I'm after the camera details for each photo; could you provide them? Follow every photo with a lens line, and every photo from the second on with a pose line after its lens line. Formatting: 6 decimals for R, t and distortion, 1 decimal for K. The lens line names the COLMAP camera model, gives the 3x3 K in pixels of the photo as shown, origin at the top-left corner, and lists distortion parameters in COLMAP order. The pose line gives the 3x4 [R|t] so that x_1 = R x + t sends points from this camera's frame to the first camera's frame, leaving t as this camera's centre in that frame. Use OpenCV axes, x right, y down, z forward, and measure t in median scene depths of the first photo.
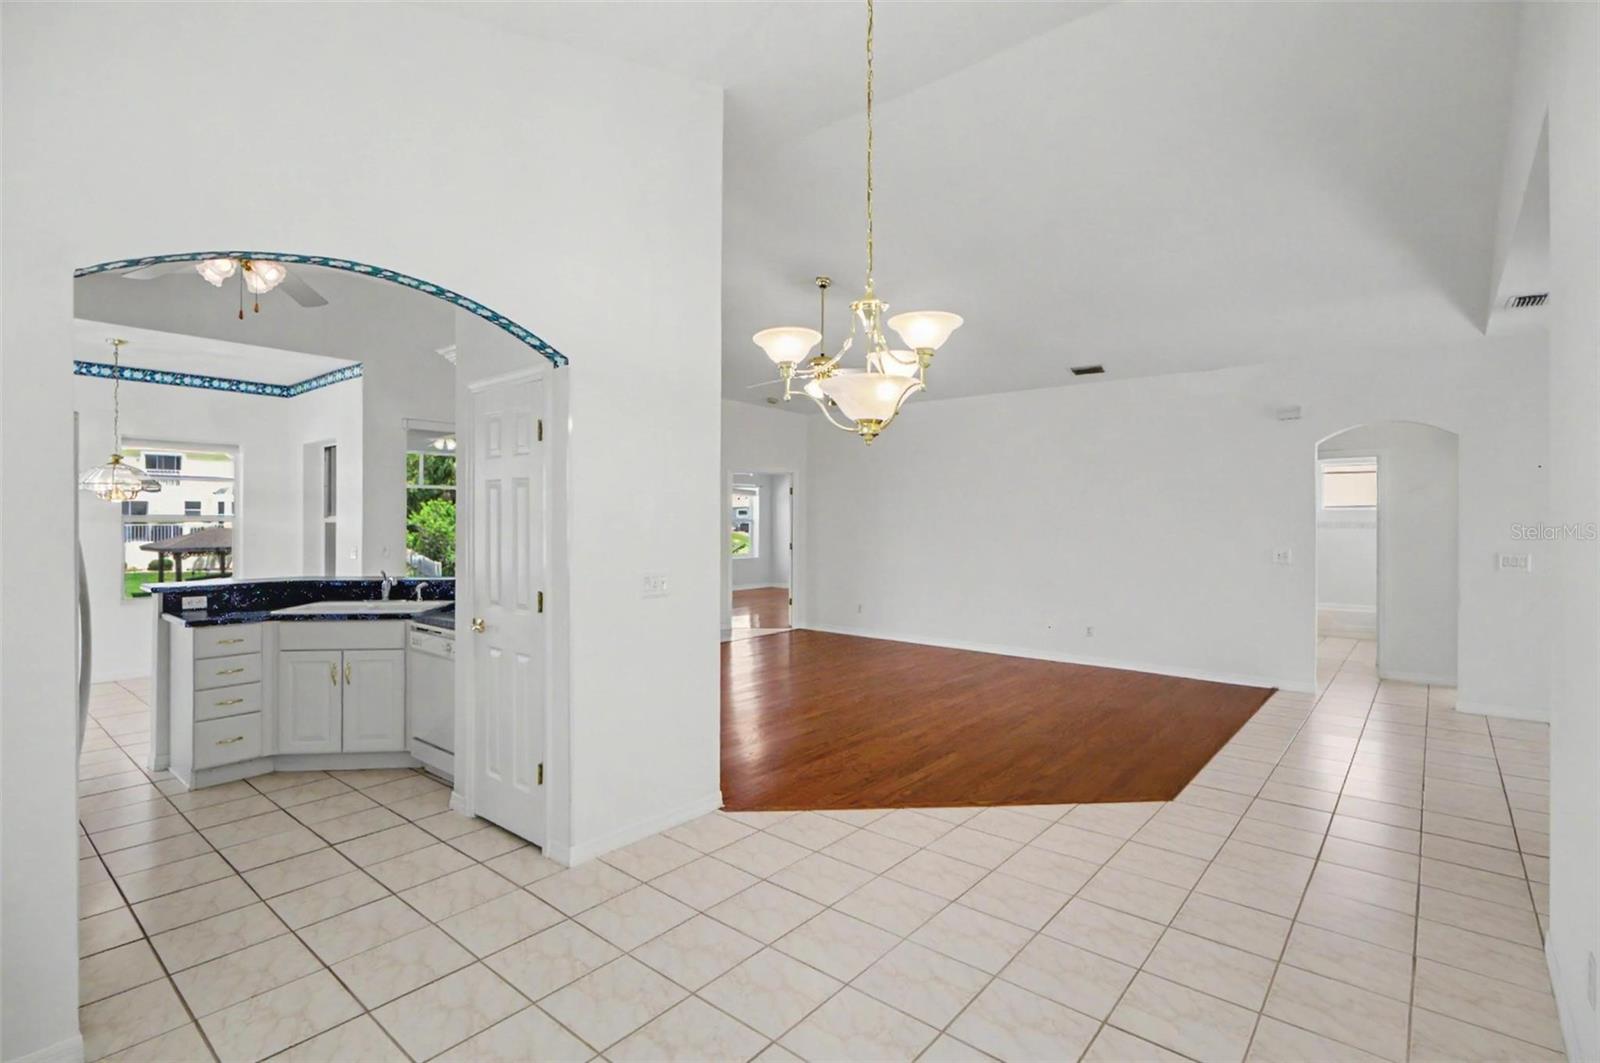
lens RADIAL K [[749.2, 0, 811.1], [0, 749.2, 519.3], [0, 0, 1]] dist [0.003349, -0.000652]
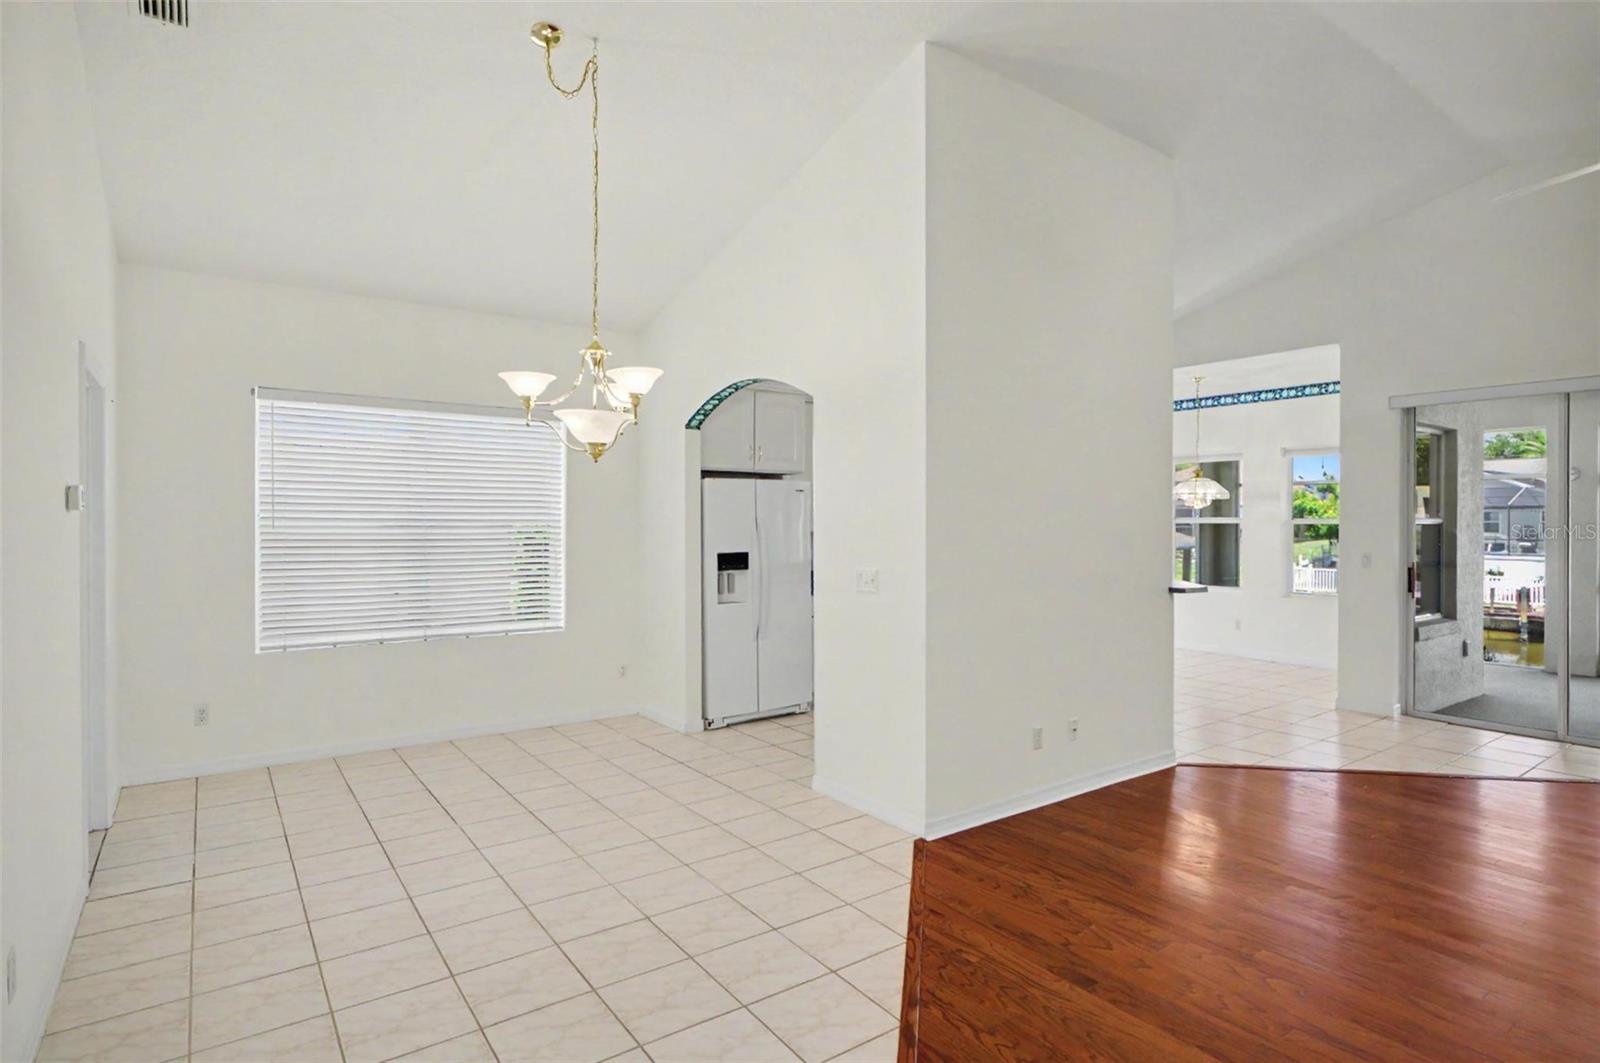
lens RADIAL K [[841.0, 0, 808.2], [0, 841.0, 528.1], [0, 0, 1]] dist [-0.000006, -0.000164]
pose [[-0.246933, 0.005454, -0.969017, 0.580018], [0.000816, 0.999985, 0.005420, 0.001634], [0.969032, 0.000548, -0.246934, 0.719241]]
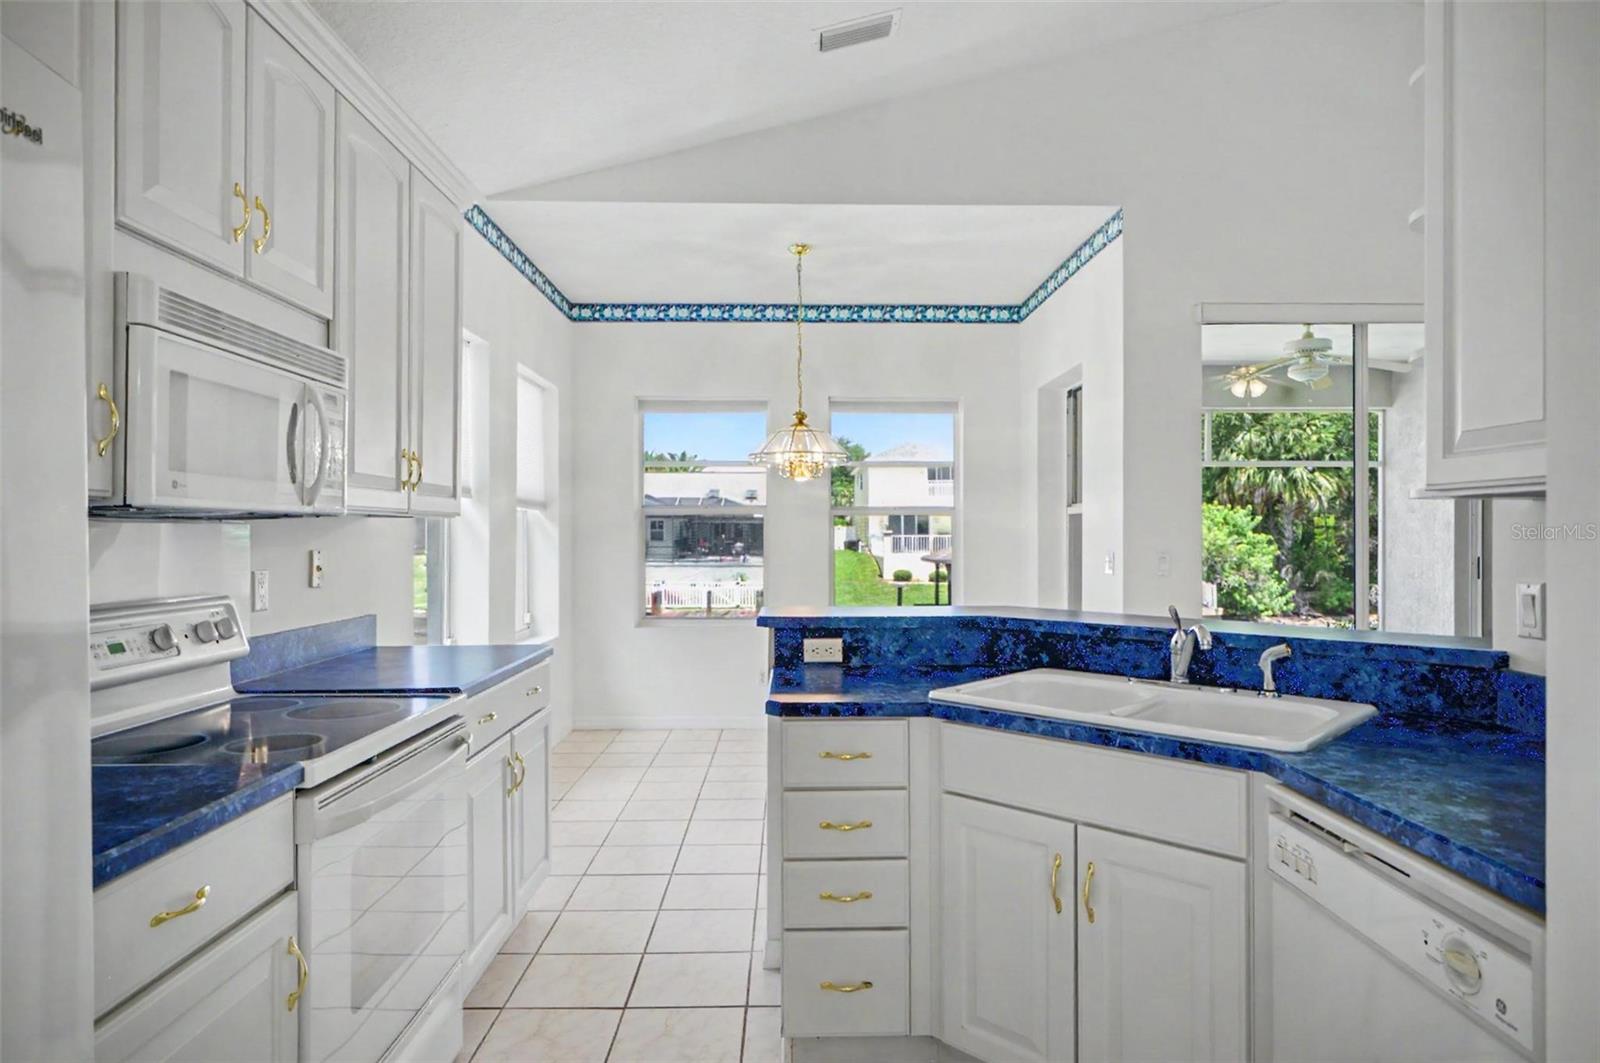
lens RADIAL K [[947.1, 0, 801.9], [0, 947.1, 533.8], [0, 0, 1]] dist [-0.004187, 0.000798]
pose [[0.647951, -0.001834, -0.761680, -0.234315], [0.003266, 0.999995, 0.000371, 0.022263], [0.761675, -0.002728, 0.647954, 0.390140]]
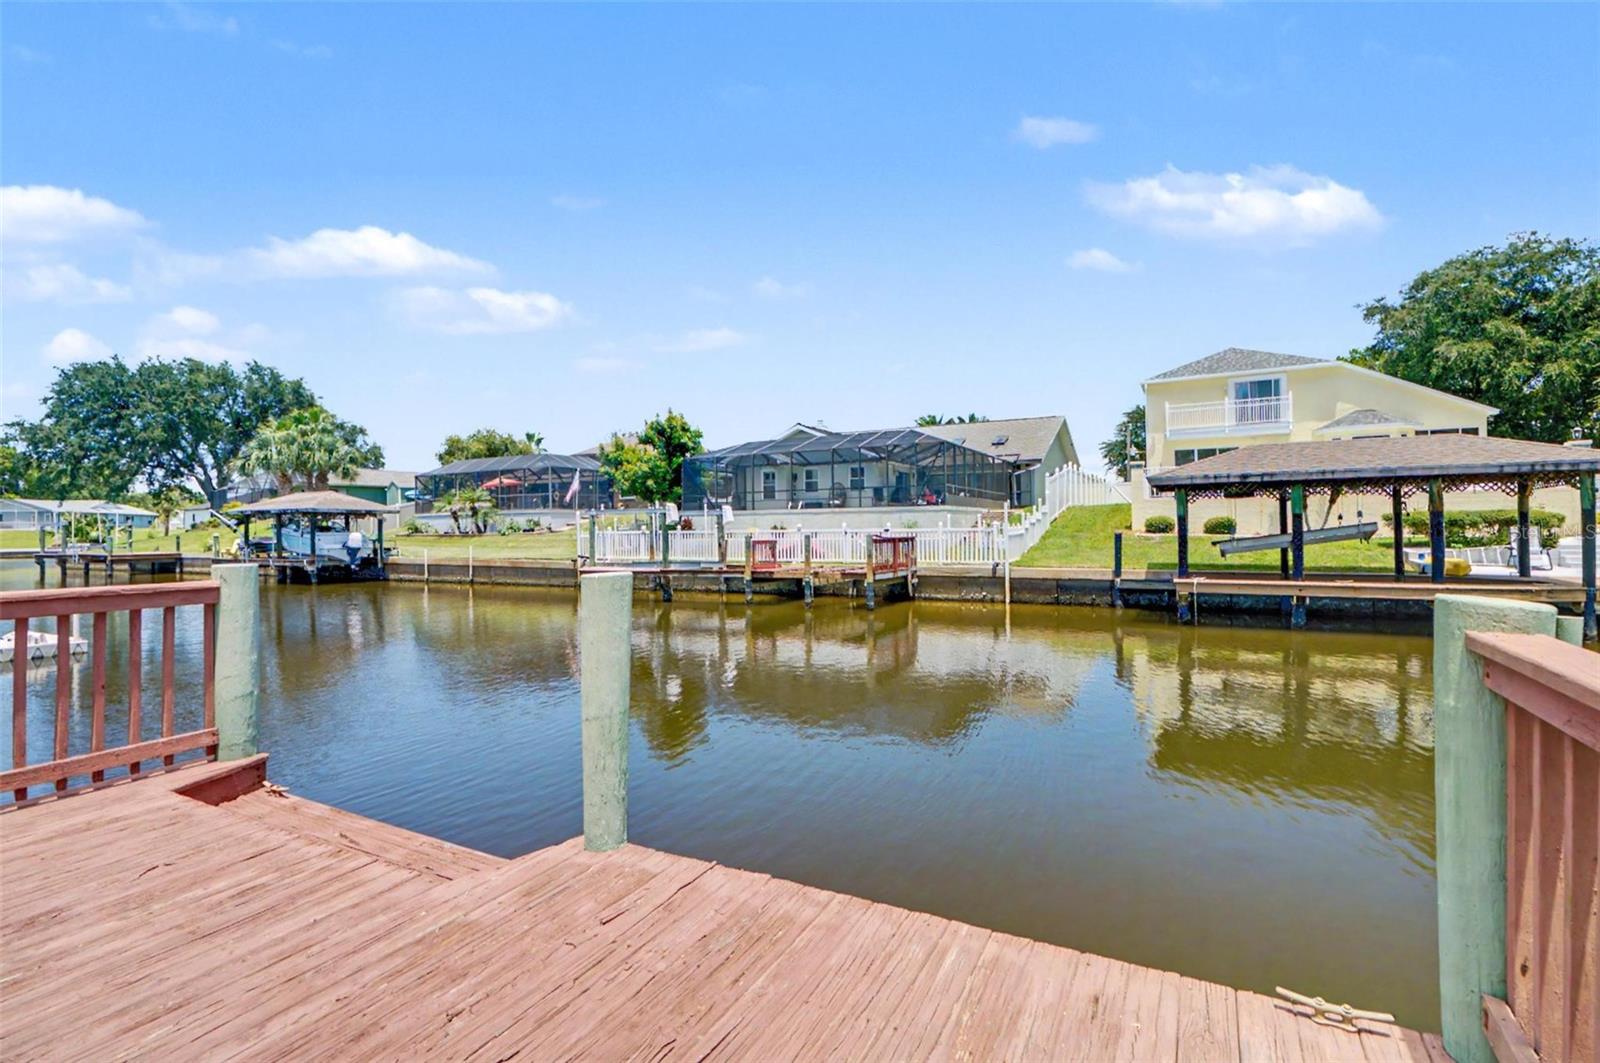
lens RADIAL K [[749.2, 0, 796.8], [0, 749.2, 526.9], [0, 0, 1]] dist [0.003349, -0.000652]
pose [[0.195270, -0.005222, -0.980736, -1.954666], [0.012154, 0.999922, -0.002905, 0.380930], [0.980674, -0.011353, 0.195318, 3.317612]]
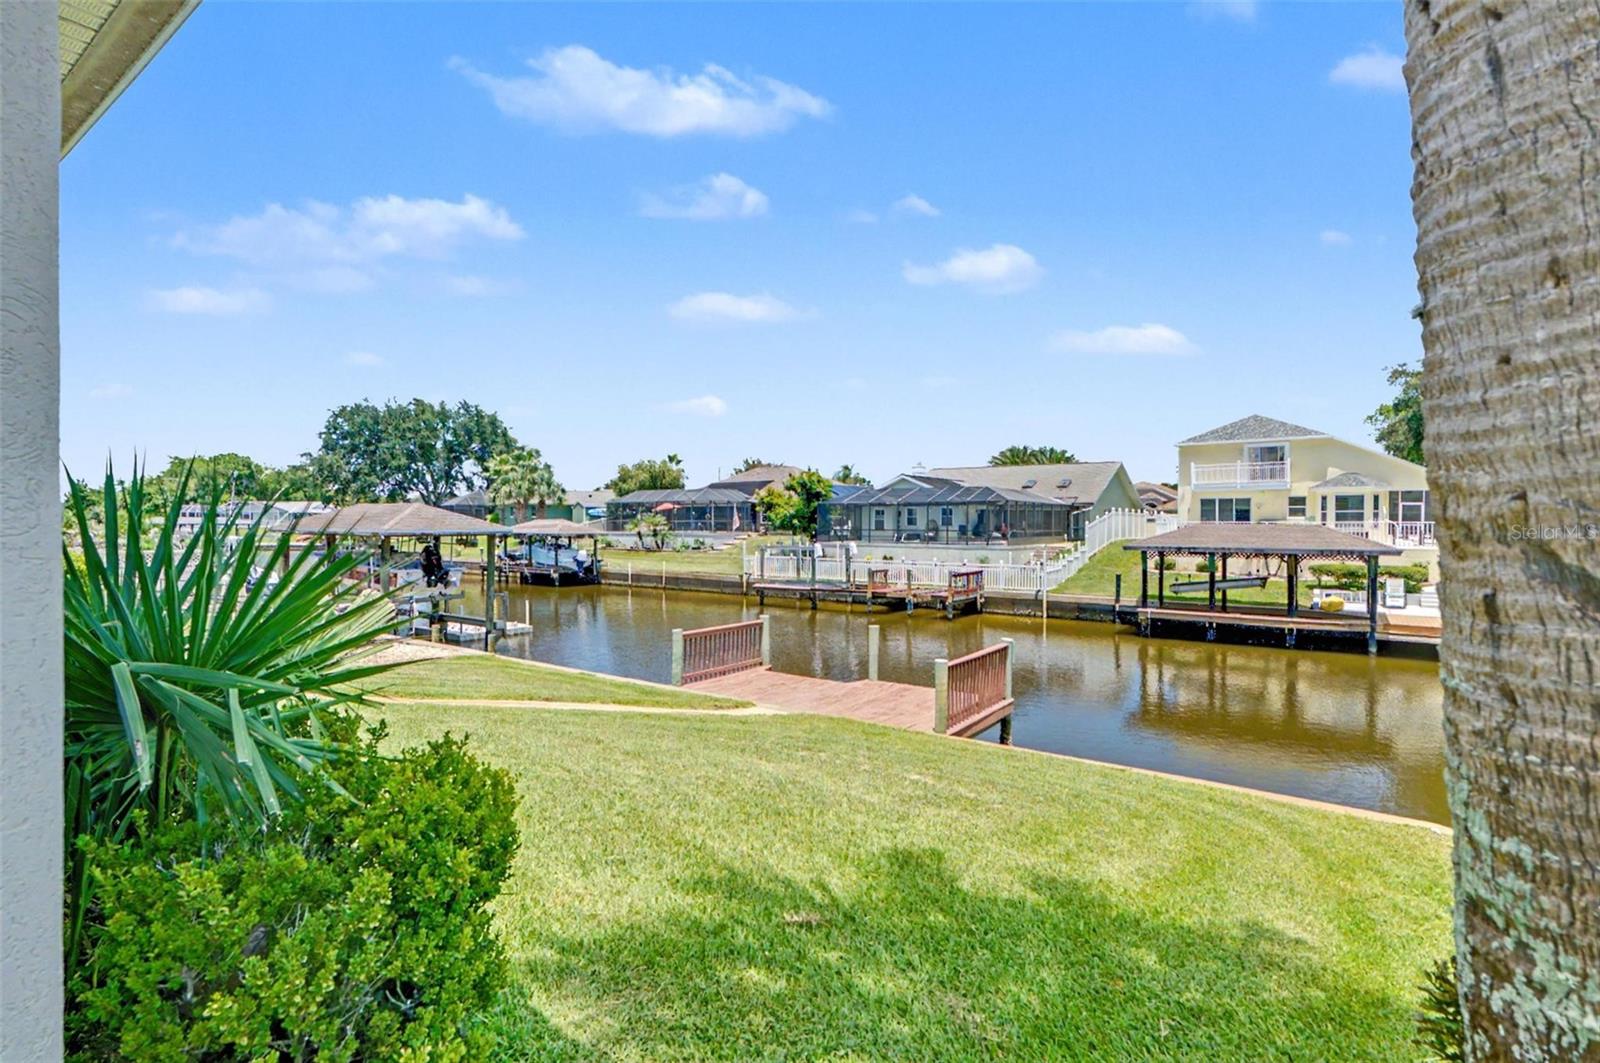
lens RADIAL K [[749.2, 0, 795.8], [0, 749.2, 536.3], [0, 0, 1]] dist [0.003349, -0.000652]
pose [[0.066508, 0.016321, -0.997652, 0.009418], [-0.002105, 0.999866, 0.016217, 0.070896], [0.997784, 0.001021, 0.066533, 2.857572]]
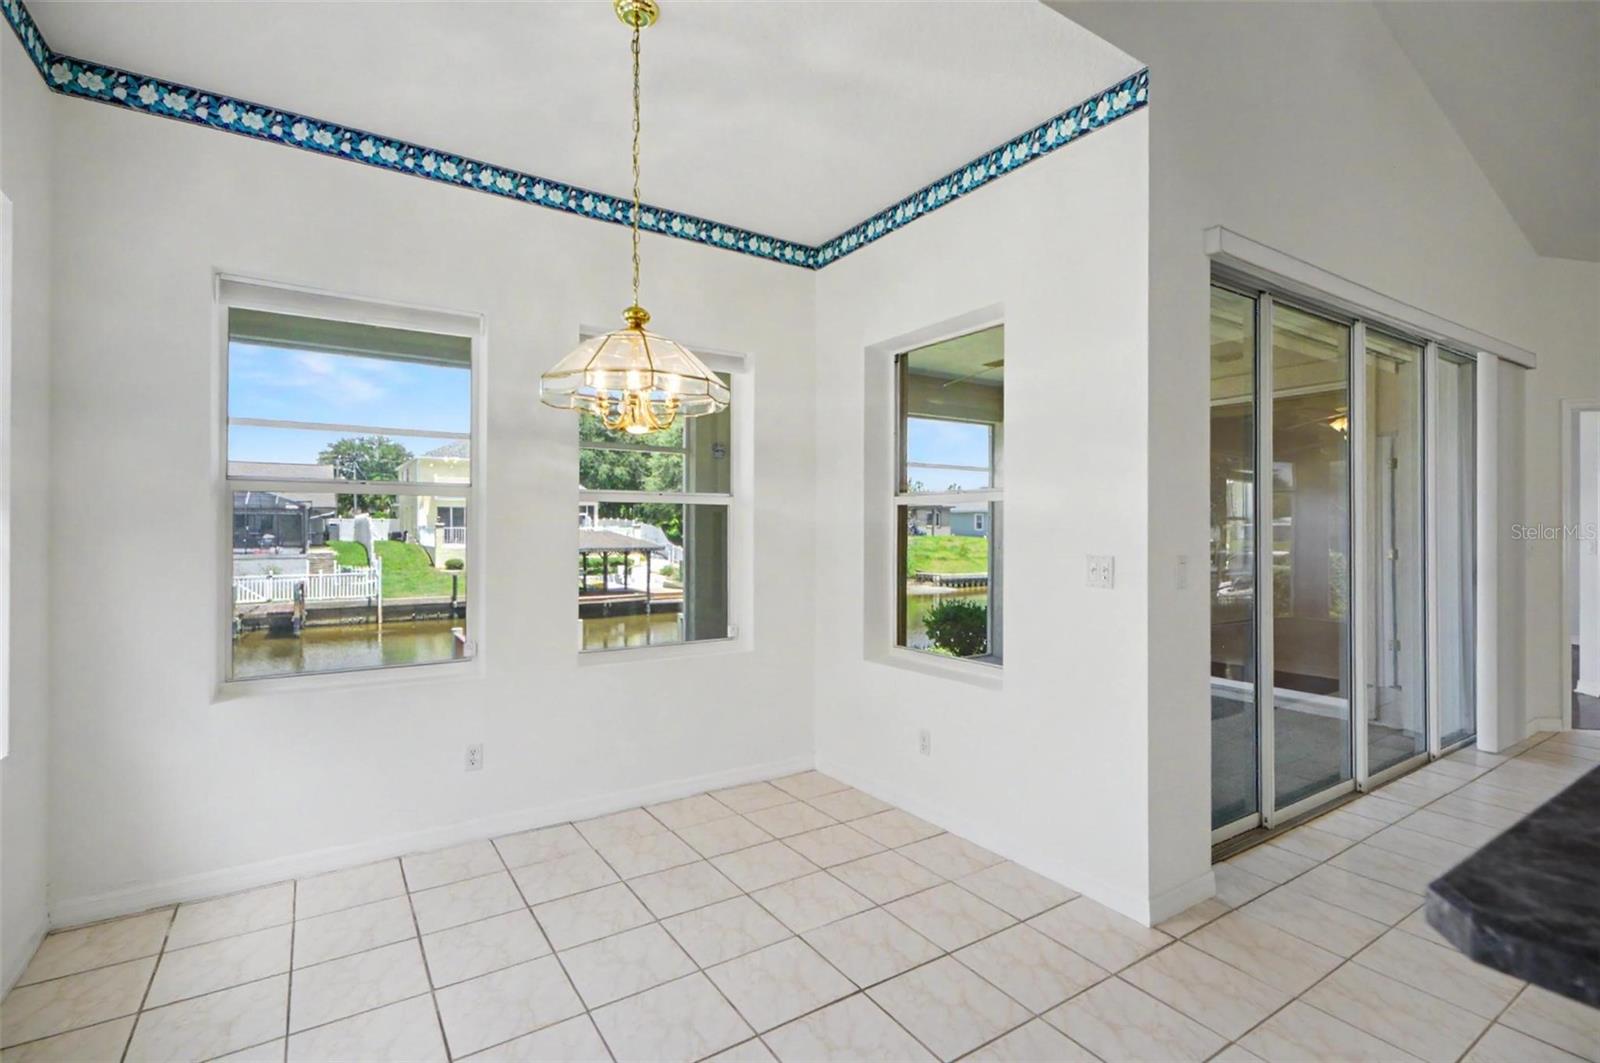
lens RADIAL K [[749.2, 0, 808.7], [0, 749.2, 521.8], [0, 0, 1]] dist [0.003349, -0.000652]
pose [[0.955940, -0.000123, -0.293564, -0.650921], [-0.001411, 0.999986, -0.005013, 0.020538], [0.293560, 0.005207, 0.955926, 0.591814]]
